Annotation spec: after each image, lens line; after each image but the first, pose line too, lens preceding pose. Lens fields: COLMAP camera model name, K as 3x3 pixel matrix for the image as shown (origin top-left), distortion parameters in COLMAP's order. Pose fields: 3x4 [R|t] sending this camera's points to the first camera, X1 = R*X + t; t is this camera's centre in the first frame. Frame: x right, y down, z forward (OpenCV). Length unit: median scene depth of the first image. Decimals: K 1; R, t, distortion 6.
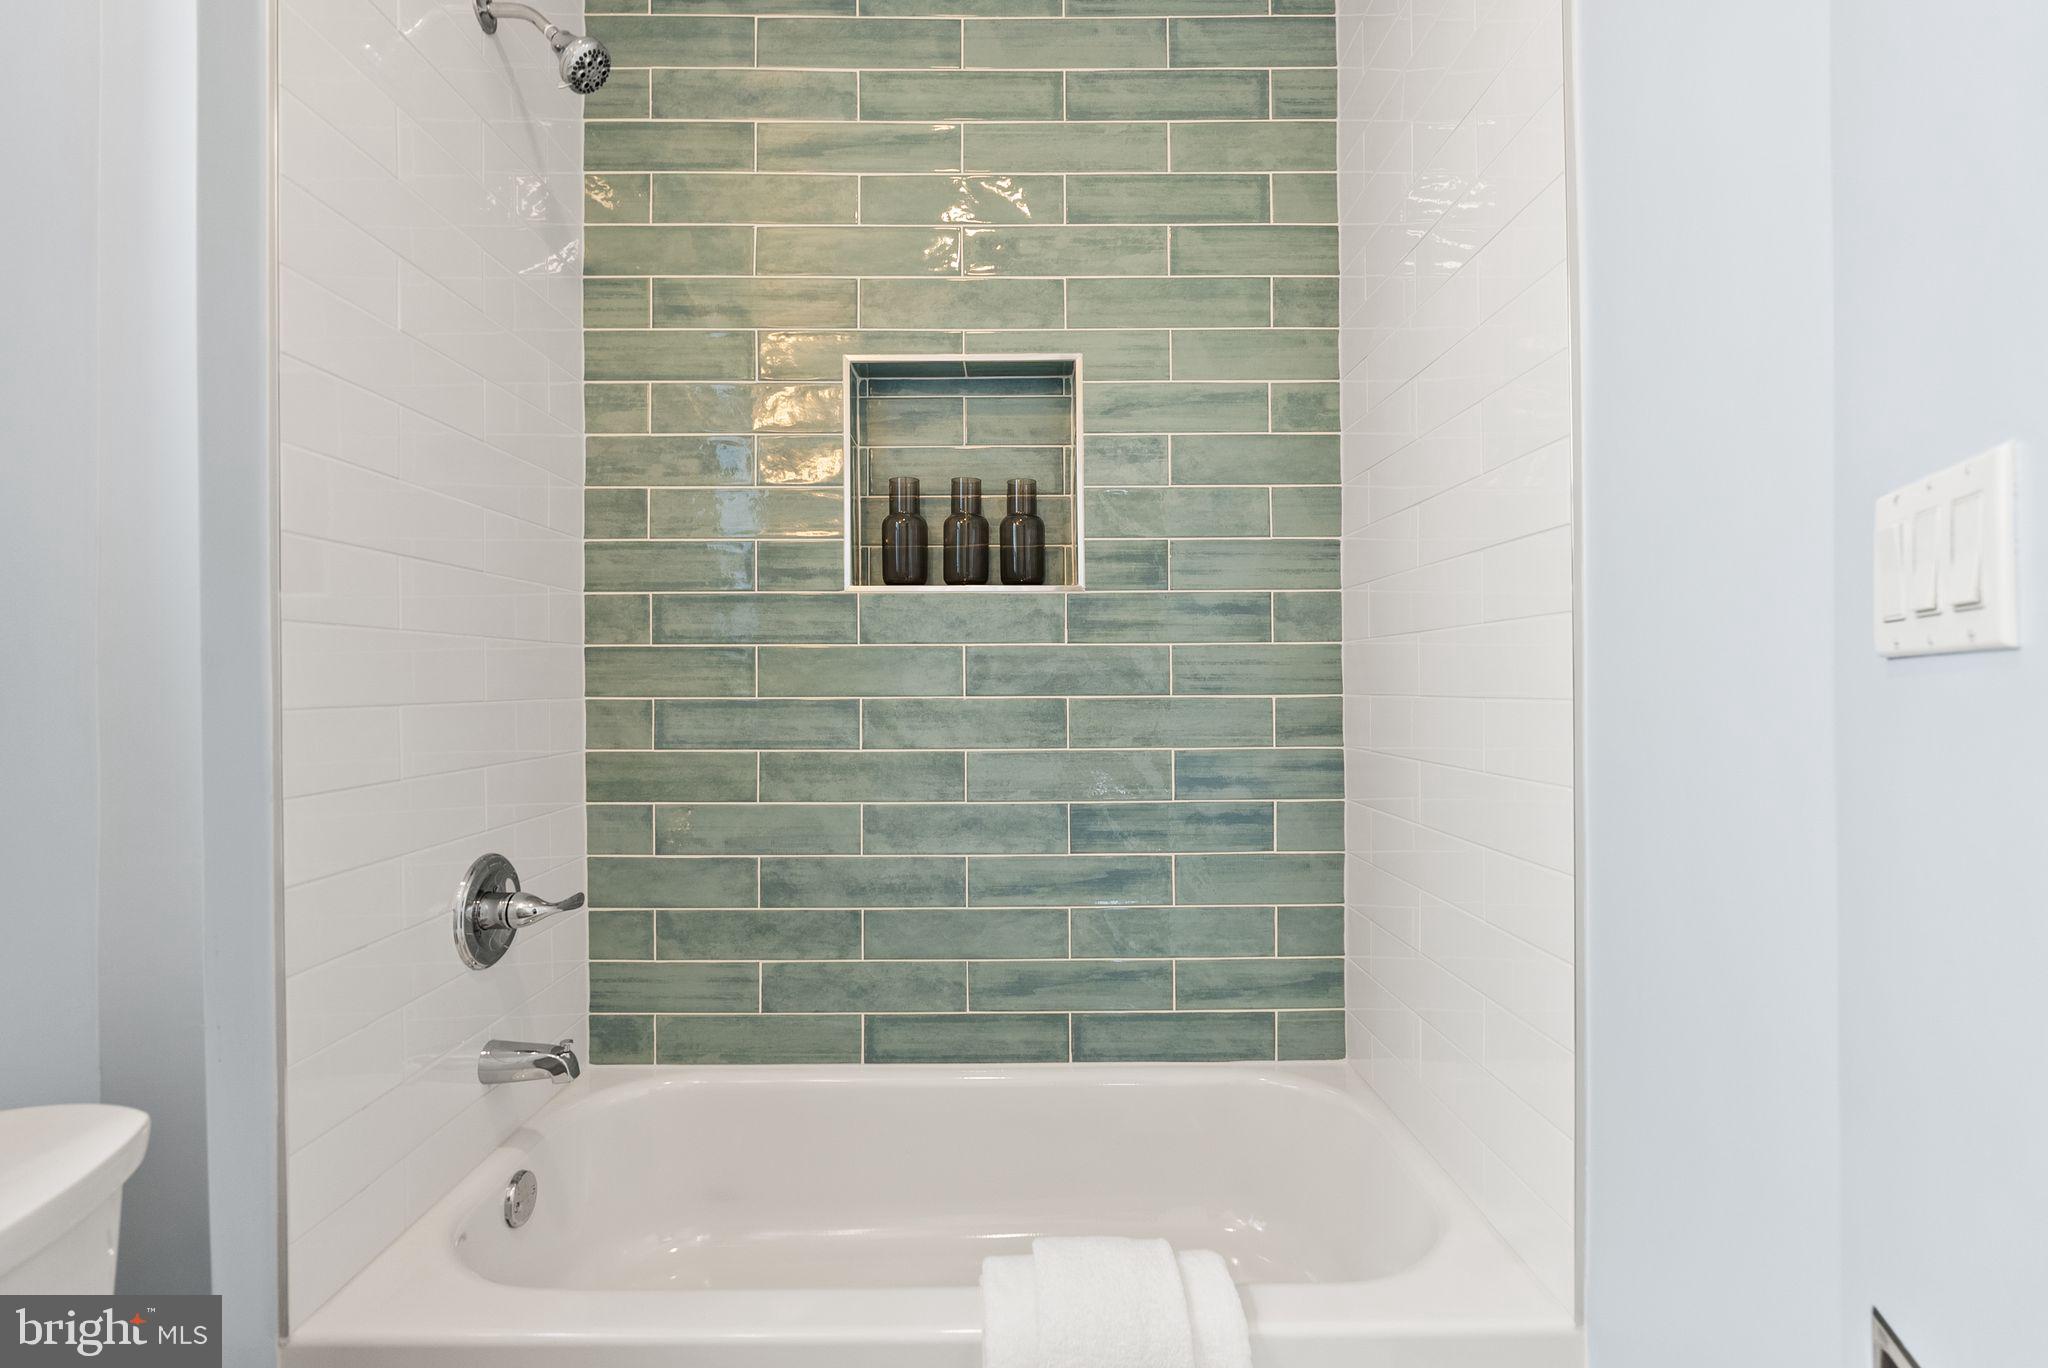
lens RADIAL K [[922.9, 0, 1023.1], [0, 922.9, 652.2], [0, 0, 1]] dist [-0.003984, 0.001129]
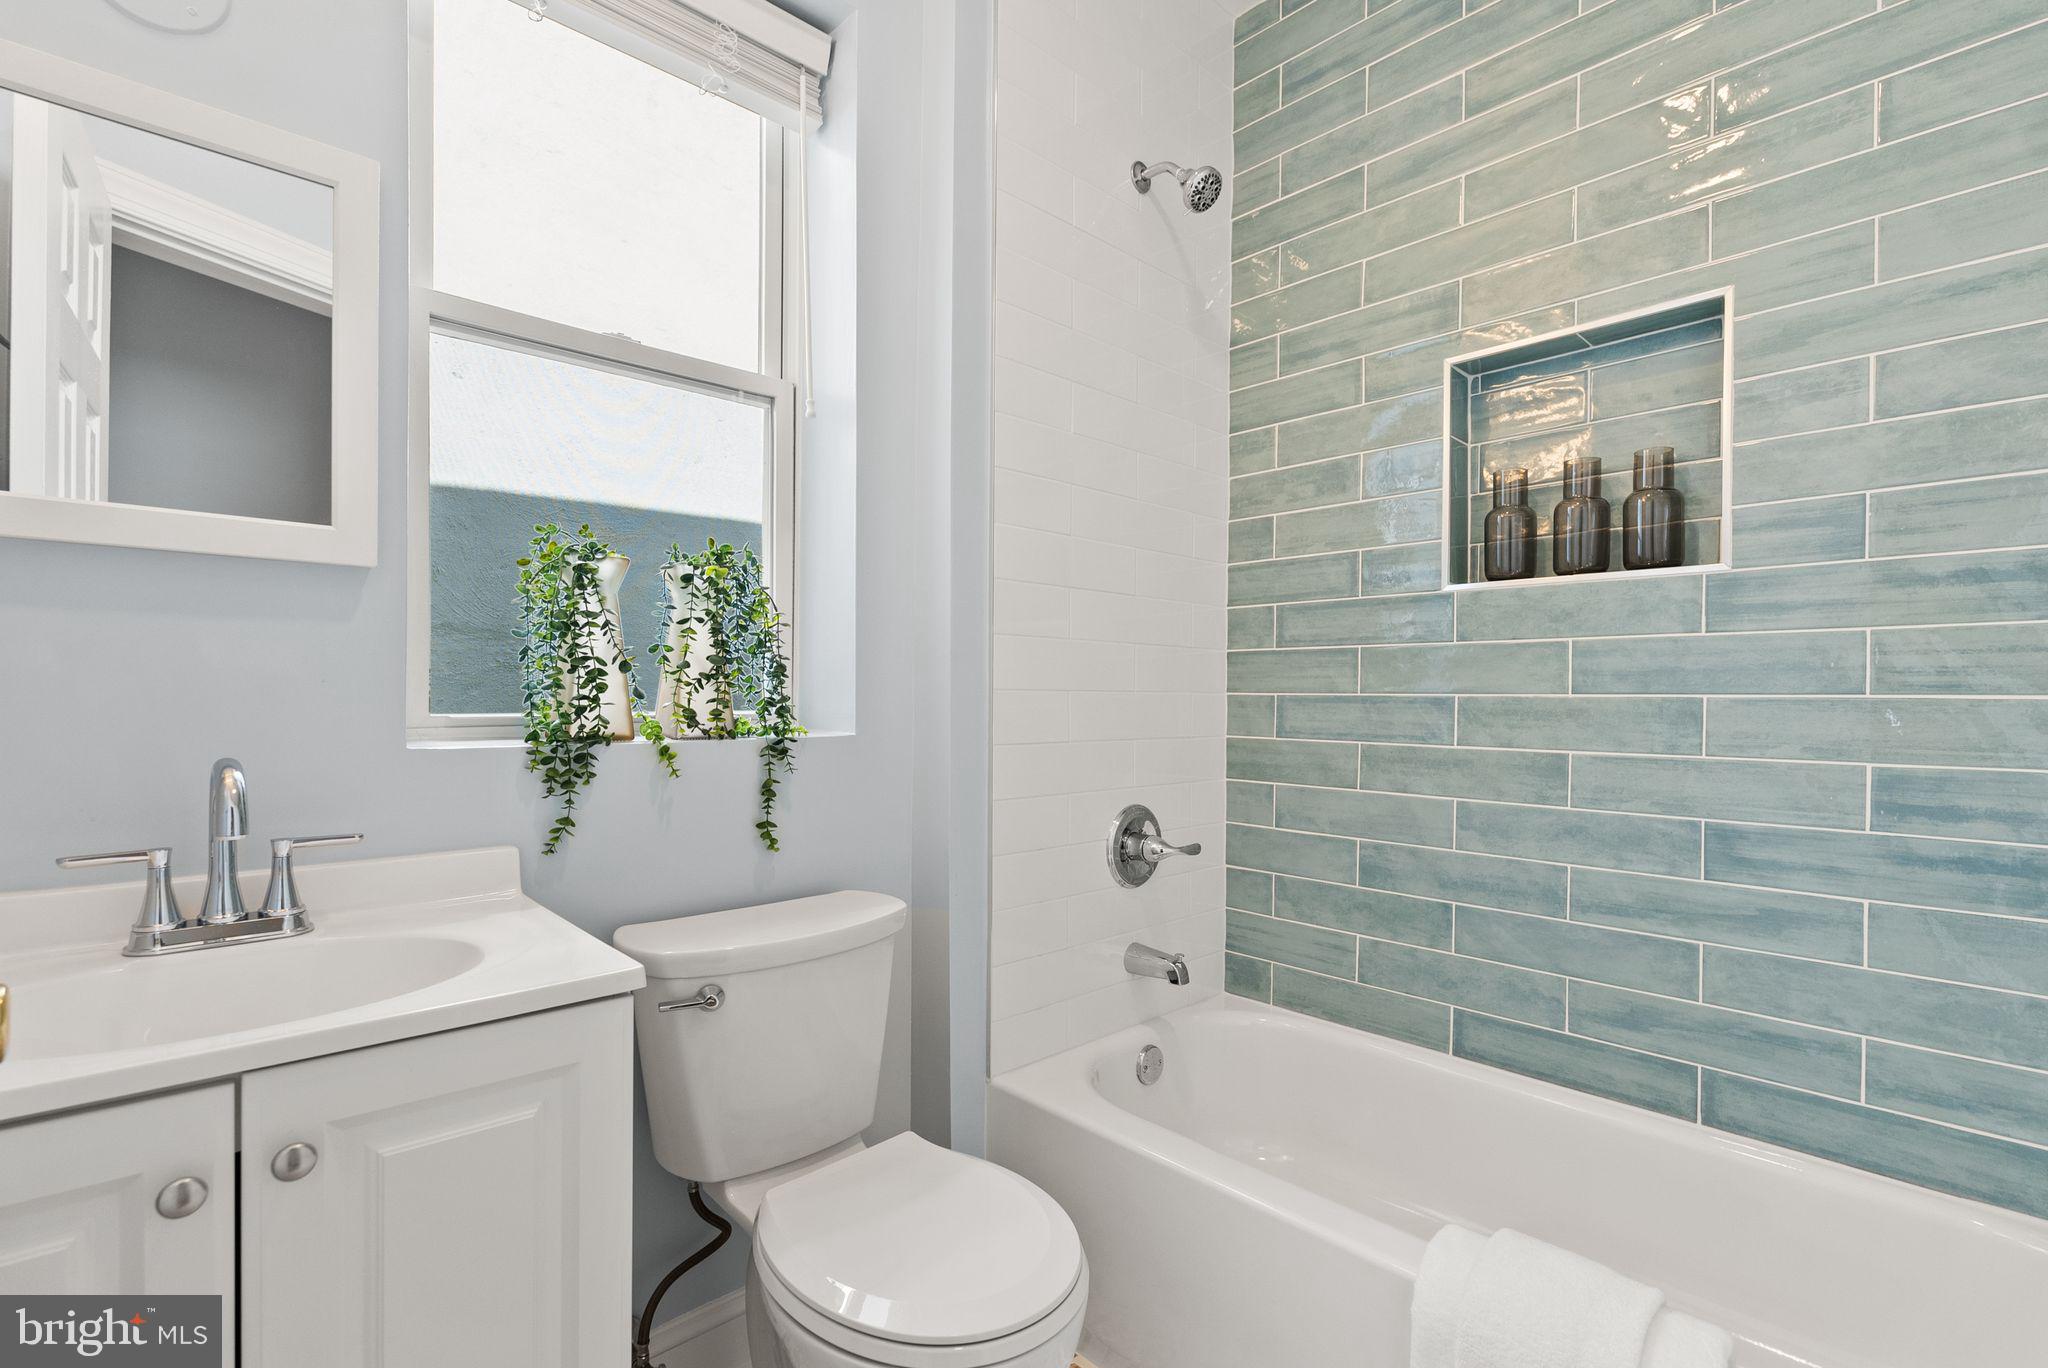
lens RADIAL K [[922.9, 0, 1023.1], [0, 922.9, 652.2], [0, 0, 1]] dist [-0.003984, 0.001129]
pose [[0.684452, -0.025000, -0.728630, 0.238949], [0.012579, 0.999668, -0.022483, 0.019580], [0.728950, 0.006223, 0.684539, -0.036260]]
